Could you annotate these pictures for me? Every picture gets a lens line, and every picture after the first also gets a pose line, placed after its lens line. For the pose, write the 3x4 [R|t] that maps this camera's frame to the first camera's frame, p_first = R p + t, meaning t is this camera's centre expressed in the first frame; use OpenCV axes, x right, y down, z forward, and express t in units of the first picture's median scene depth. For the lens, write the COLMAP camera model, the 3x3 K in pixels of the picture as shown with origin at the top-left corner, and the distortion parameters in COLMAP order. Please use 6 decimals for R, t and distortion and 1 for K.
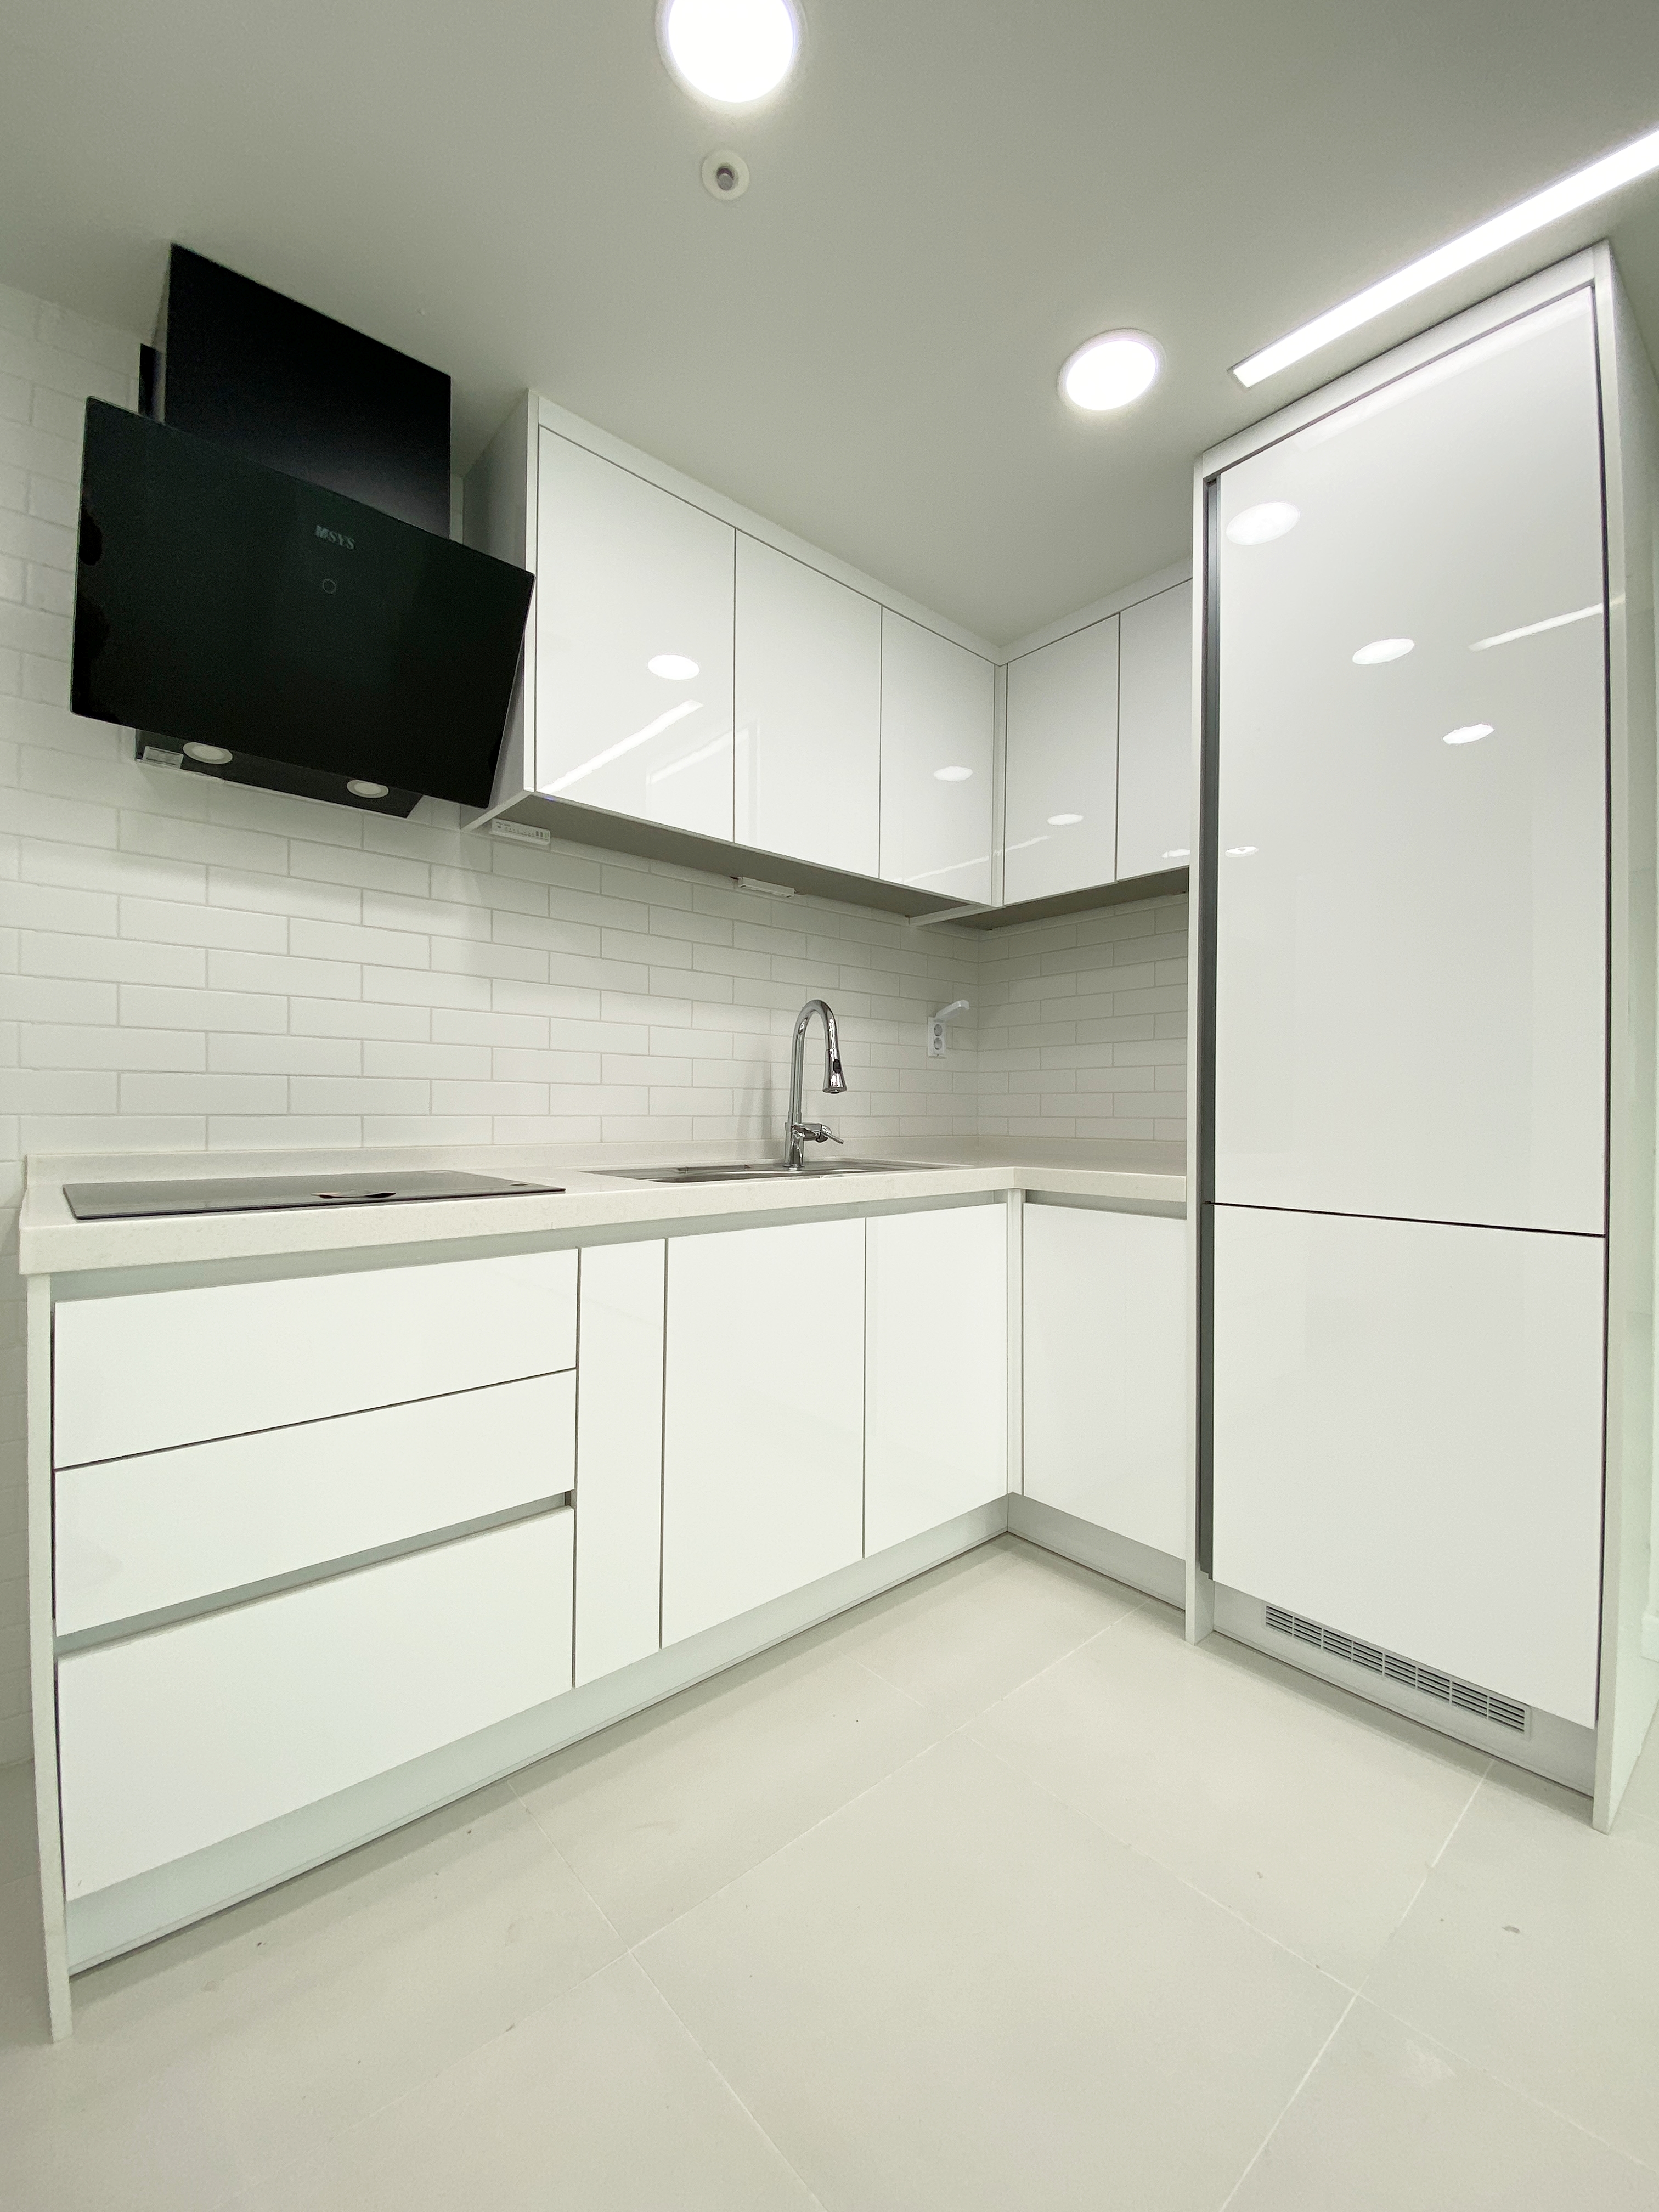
lens RADIAL K [[877.3, 0, 832.2], [0, 877.3, 1110.7], [0, 0, 1]] dist [0.031696, -0.037130]
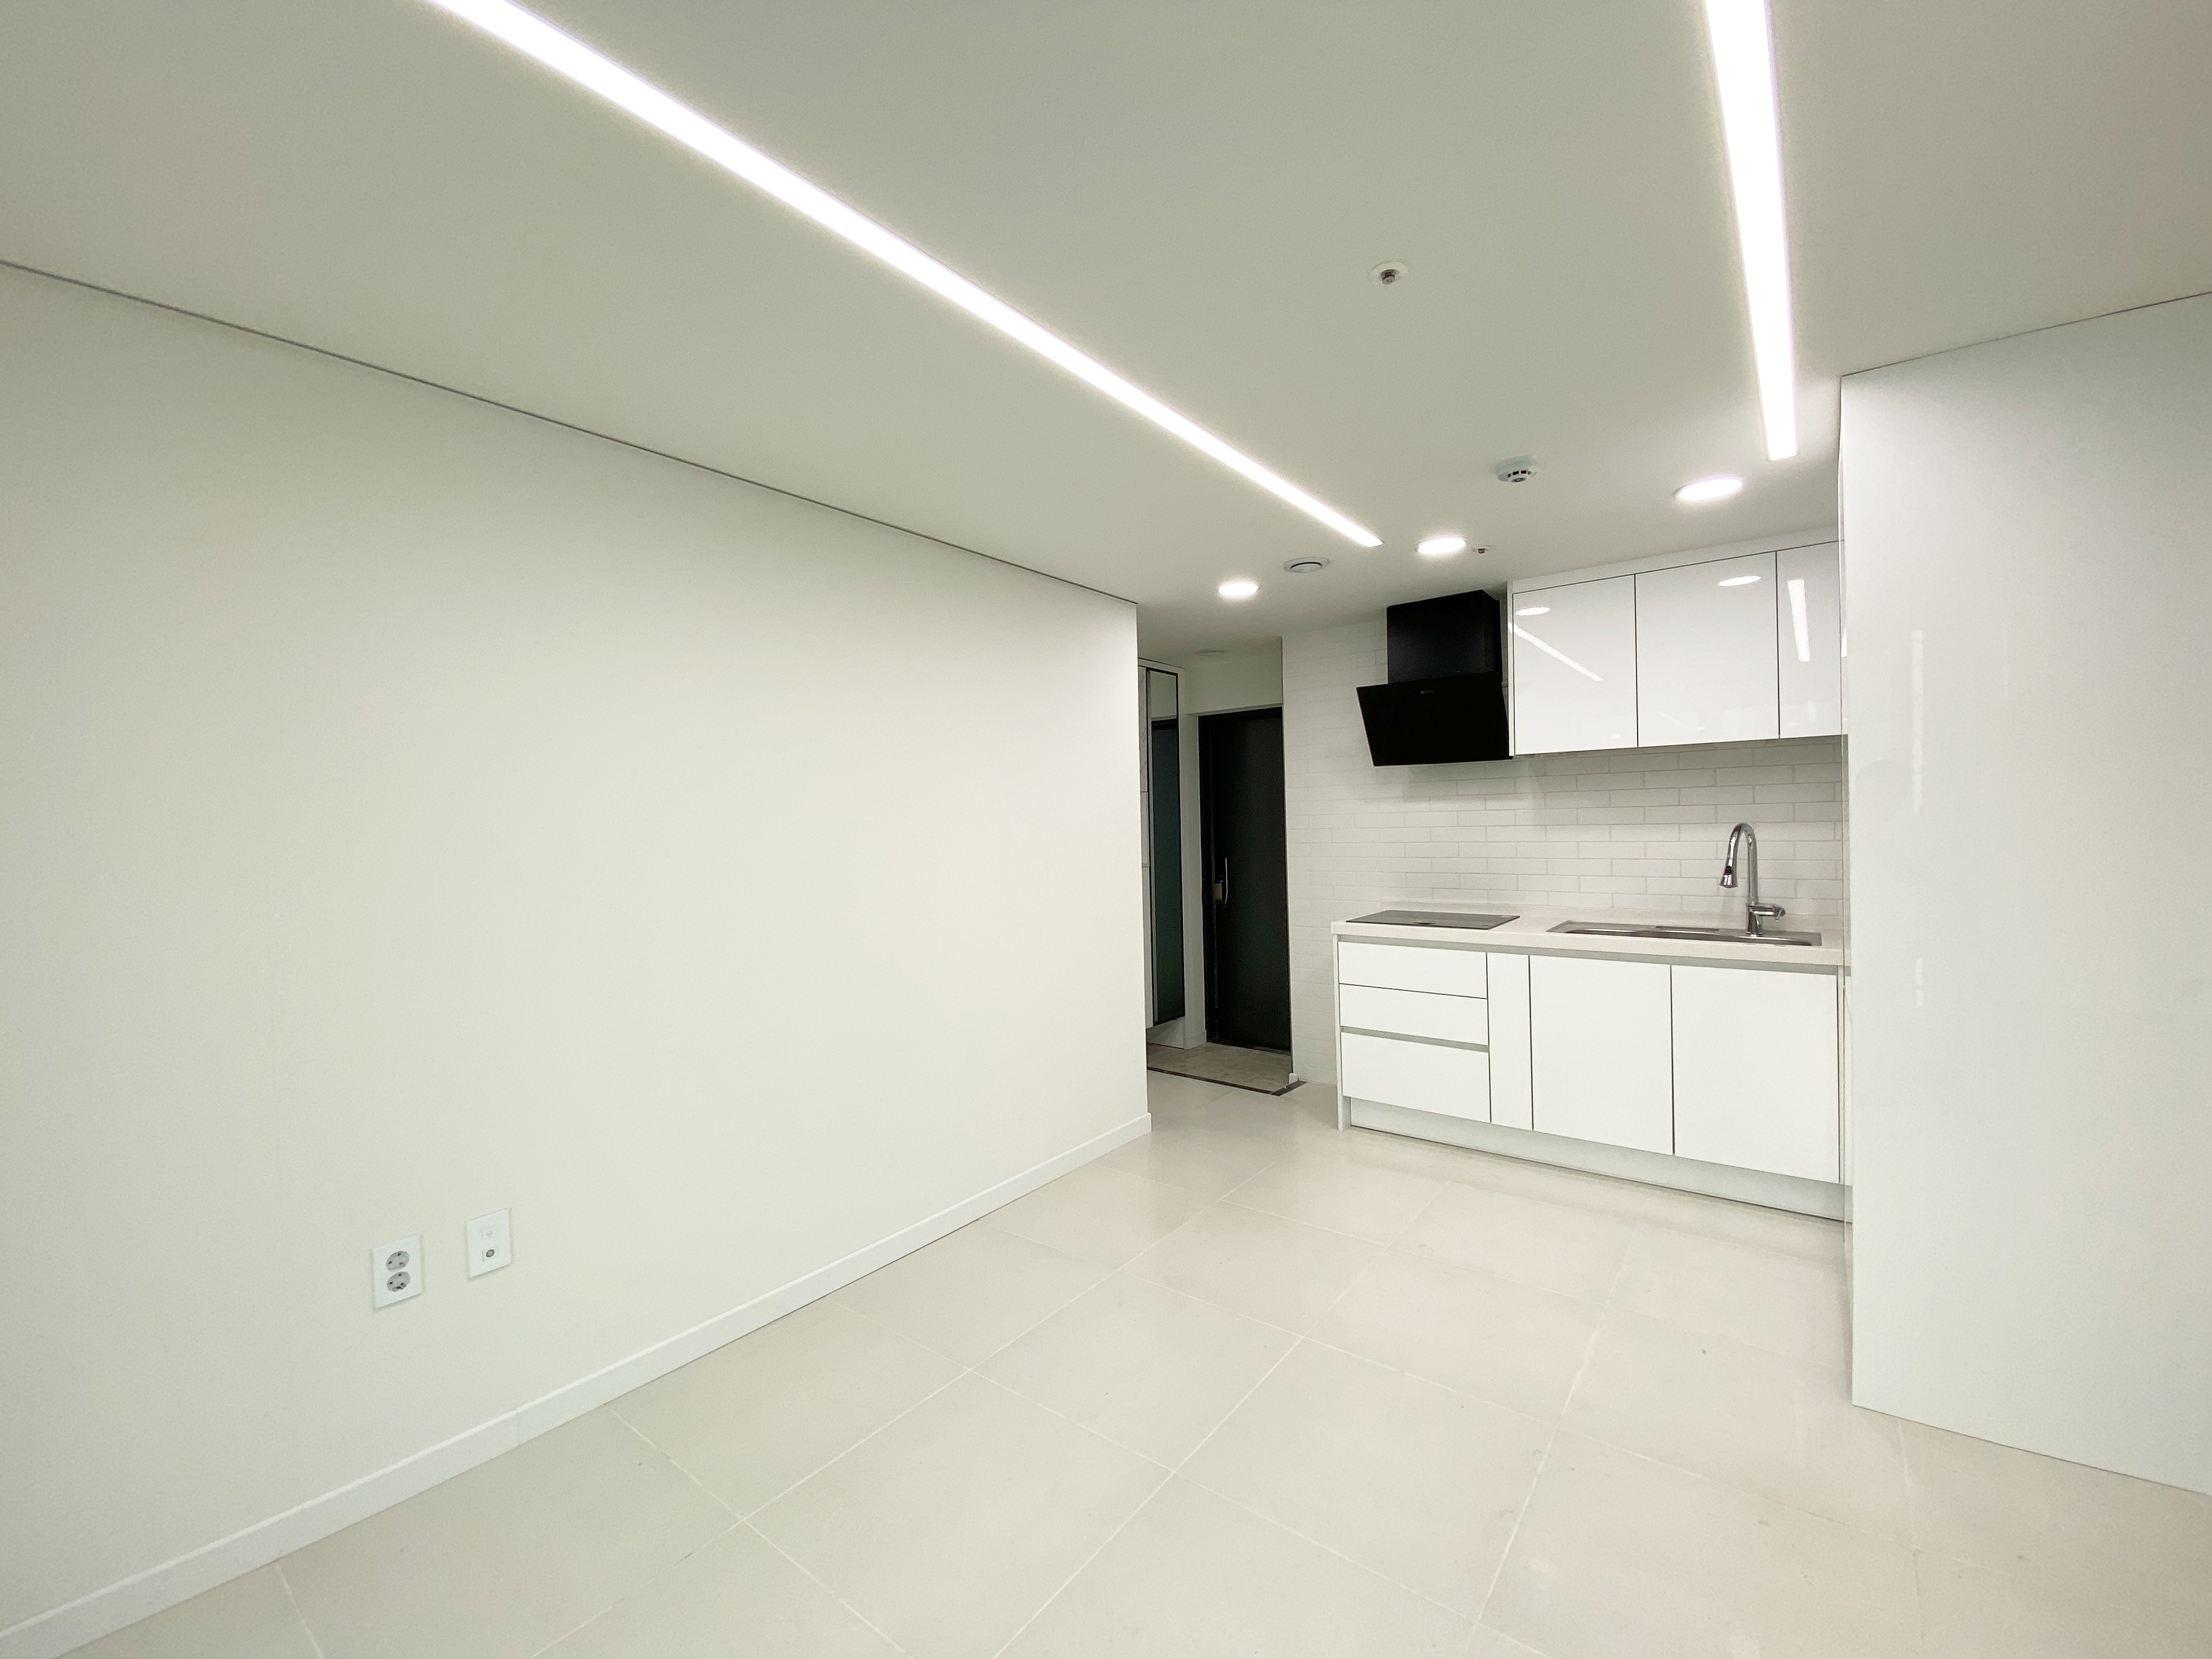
lens RADIAL K [[877.3, 0, 1106.0], [0, 877.3, 829.5], [0, 0, 1]] dist [0.031696, -0.037130]
pose [[0.172506, -0.005842, -0.984991, 1.615944], [0.023927, 0.999712, -0.001739, -0.176154], [0.984718, -0.023268, 0.172596, -0.416635]]
